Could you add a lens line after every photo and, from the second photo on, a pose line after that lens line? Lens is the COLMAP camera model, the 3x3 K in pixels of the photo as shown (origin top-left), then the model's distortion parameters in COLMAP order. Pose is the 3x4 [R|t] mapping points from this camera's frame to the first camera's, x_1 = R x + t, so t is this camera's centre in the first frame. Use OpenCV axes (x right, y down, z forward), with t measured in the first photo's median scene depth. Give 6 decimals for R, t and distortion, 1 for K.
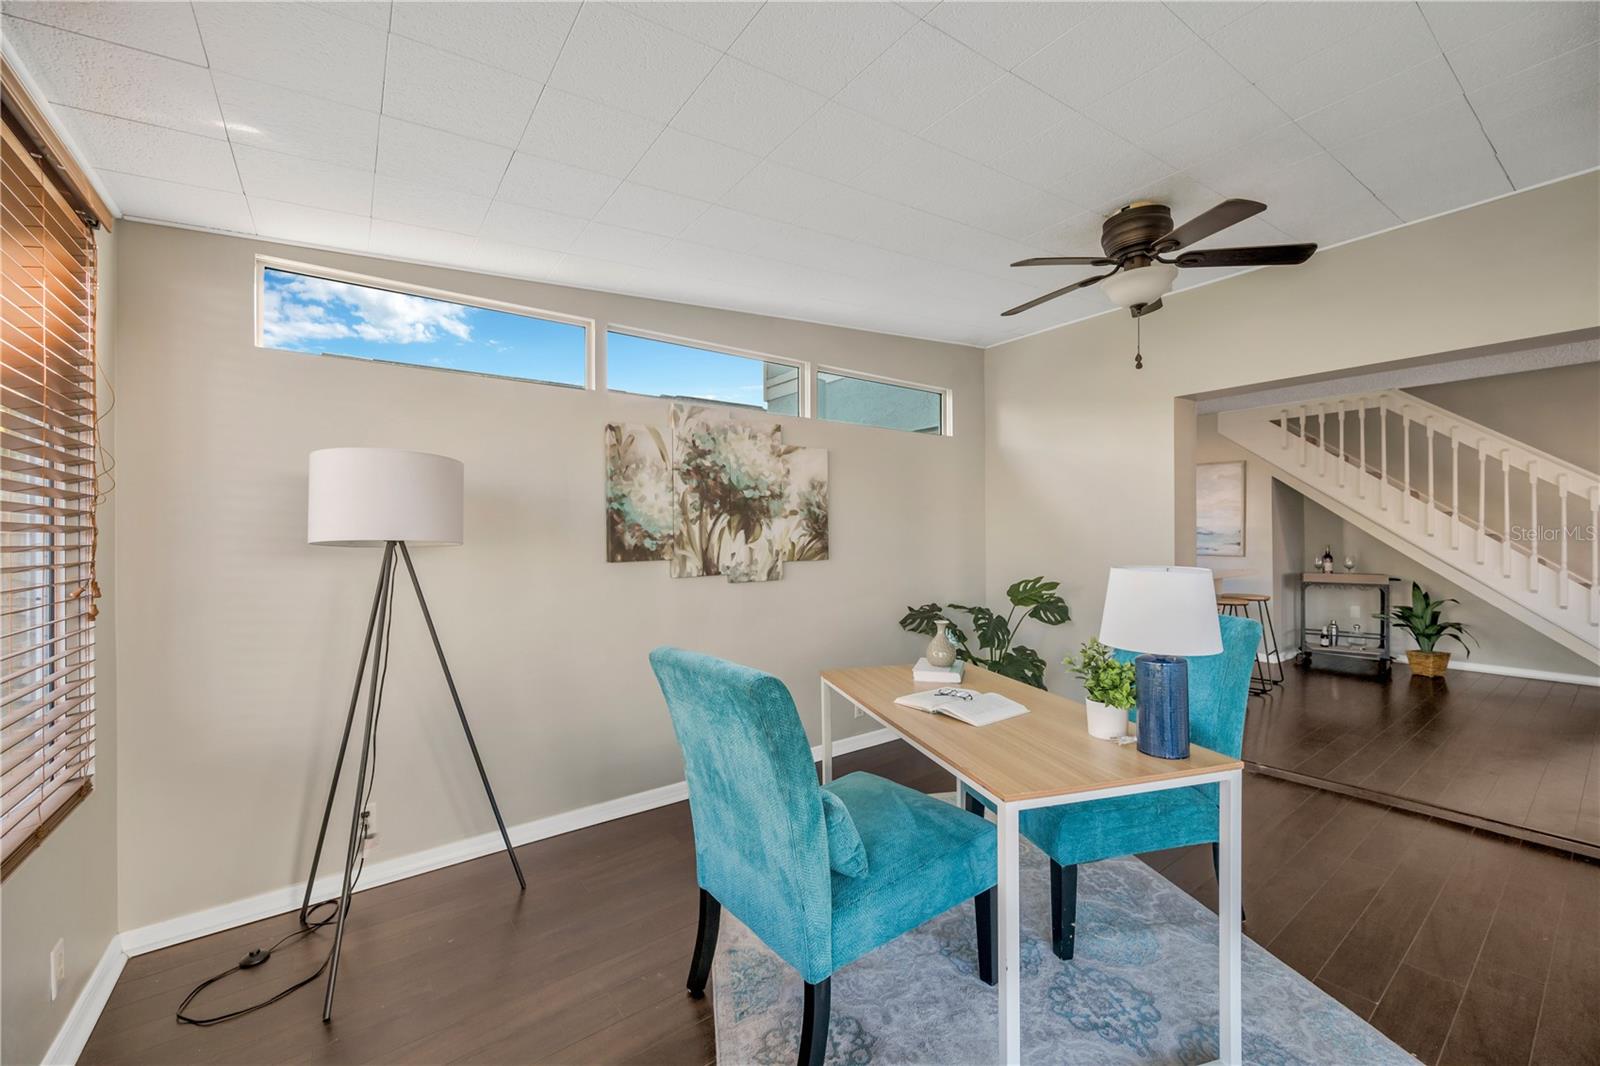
lens RADIAL K [[634.4, 0, 810.9], [0, 634.4, 526.8], [0, 0, 1]] dist [0.000249, 0.000509]
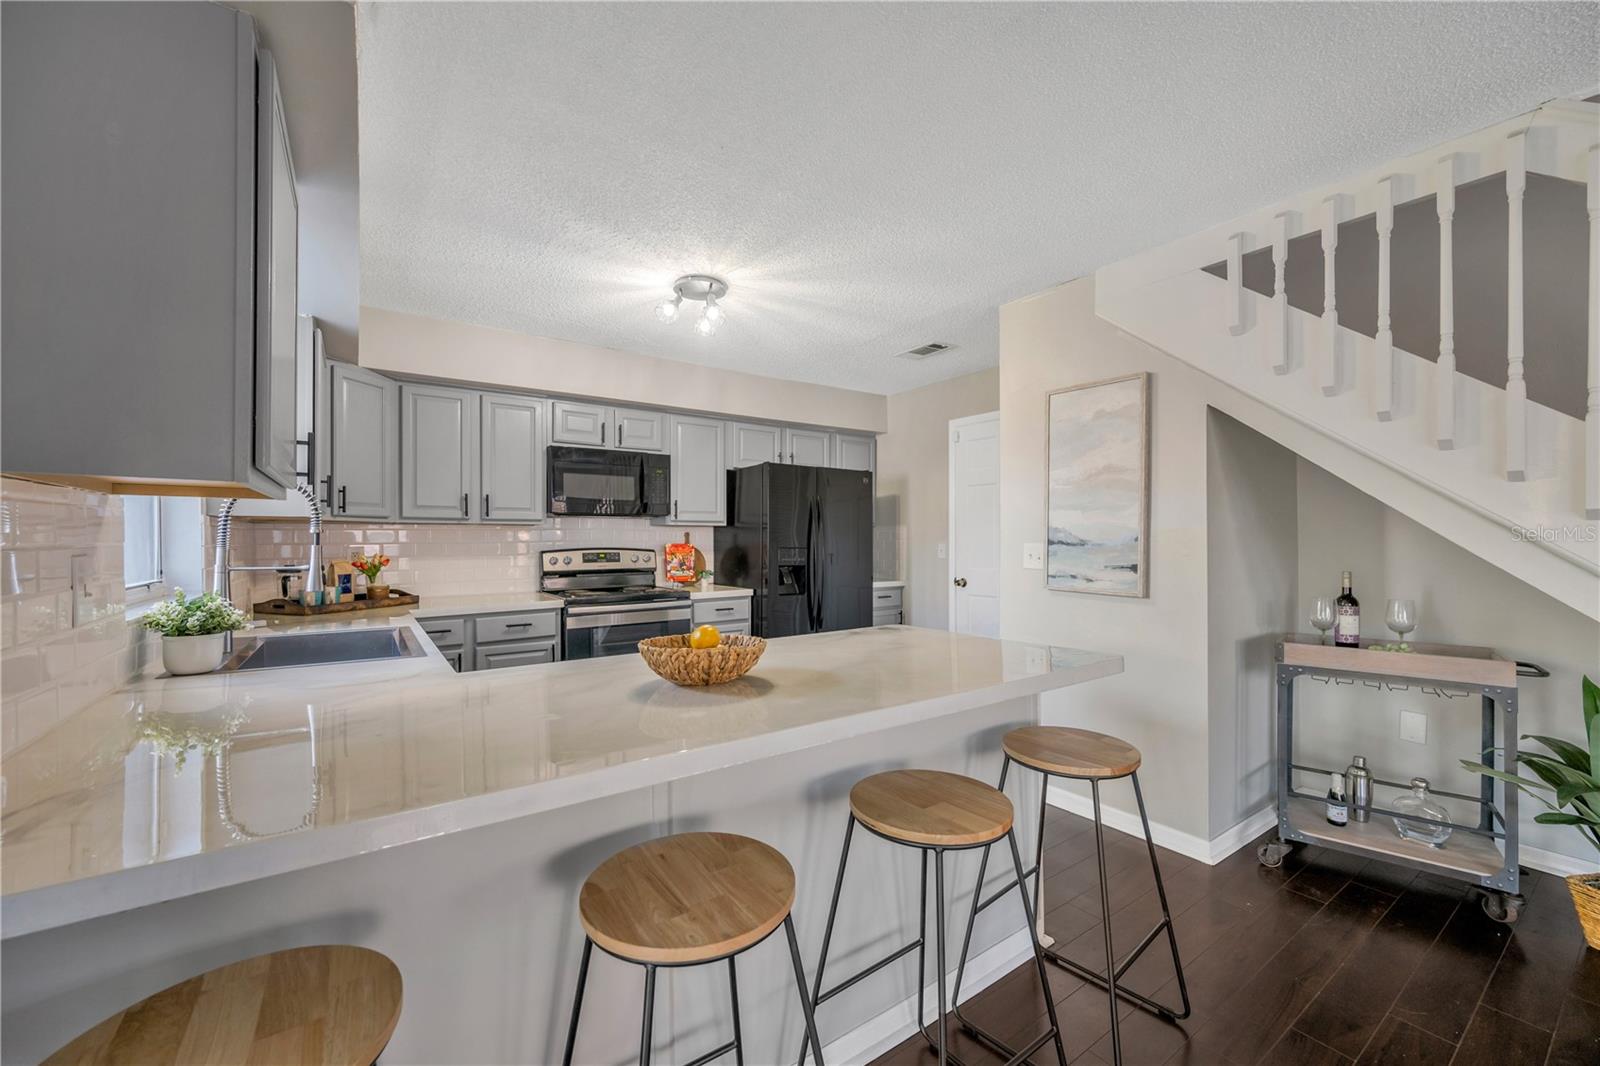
lens RADIAL K [[634.4, 0, 808.2], [0, 634.4, 533.0], [0, 0, 1]] dist [0.000249, 0.000509]
pose [[0.999363, 0.000359, -0.035686, 0.503614], [-0.000093, 0.999972, 0.007464, -0.000151], [0.035688, -0.007456, 0.999335, 0.605007]]
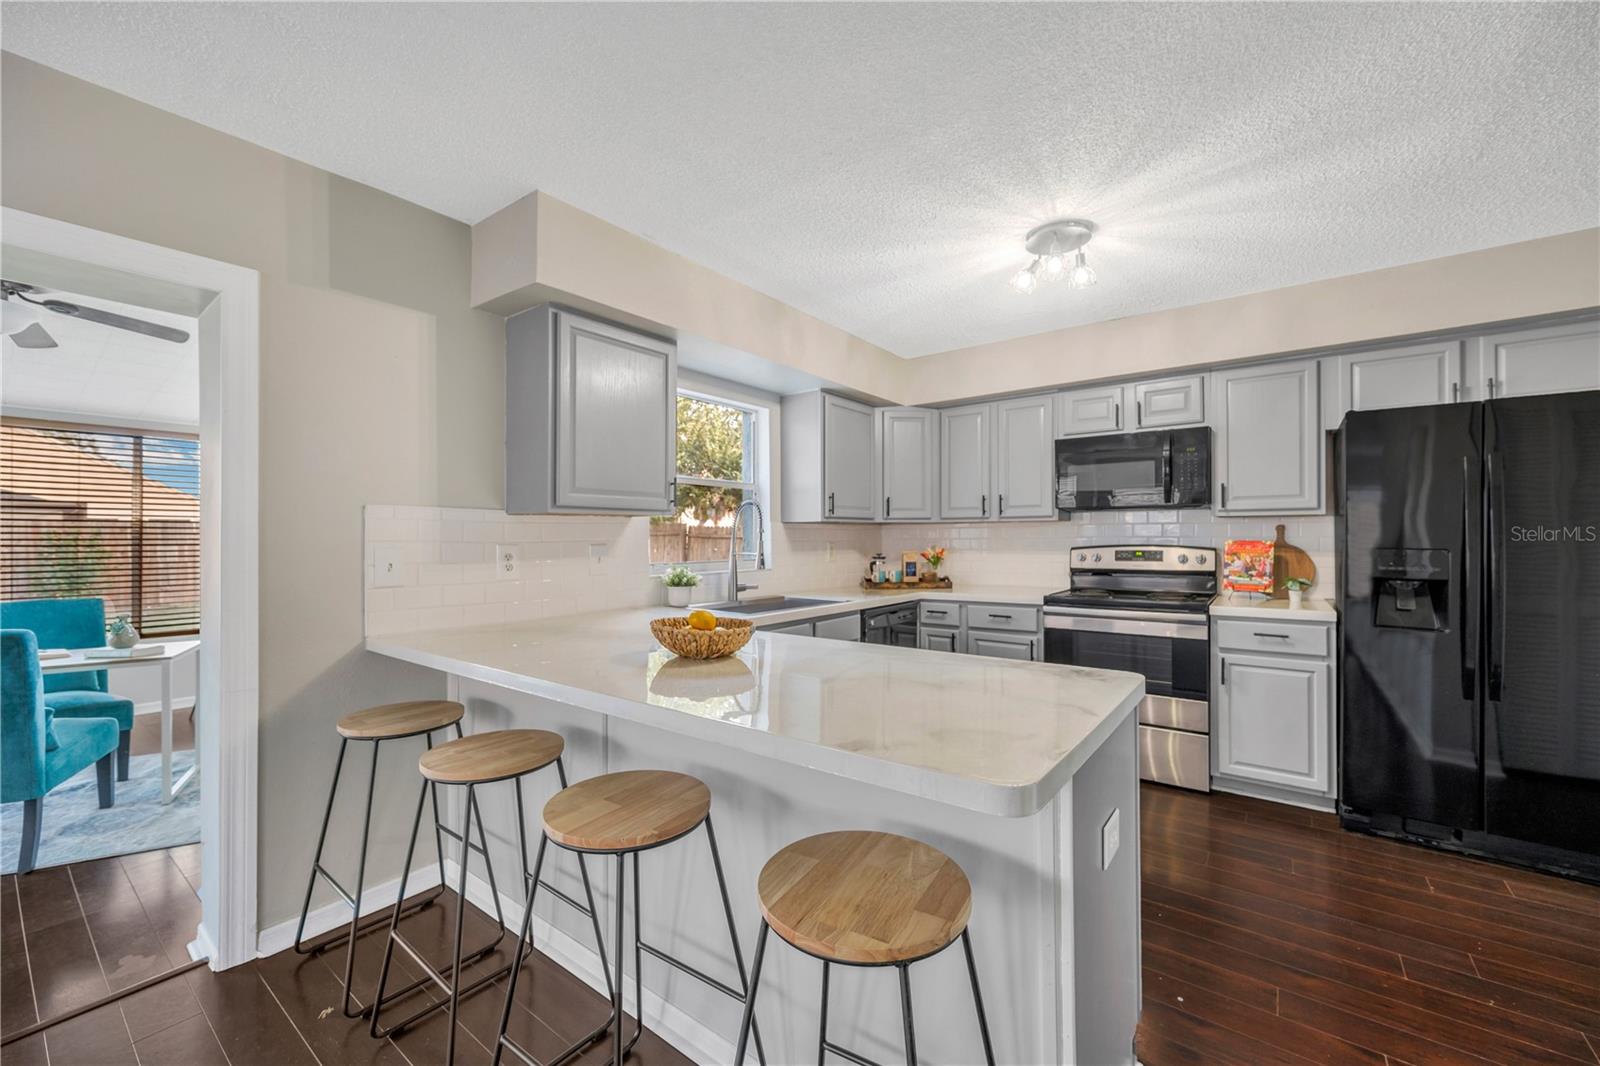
lens RADIAL K [[634.4, 0, 793.3], [0, 634.4, 534.8], [0, 0, 1]] dist [0.000249, 0.000509]
pose [[0.256411, 0.000996, -0.966567, 0.773824], [0.022525, 0.999722, 0.007006, 0.000052], [0.966305, -0.023569, 0.256317, 0.831913]]
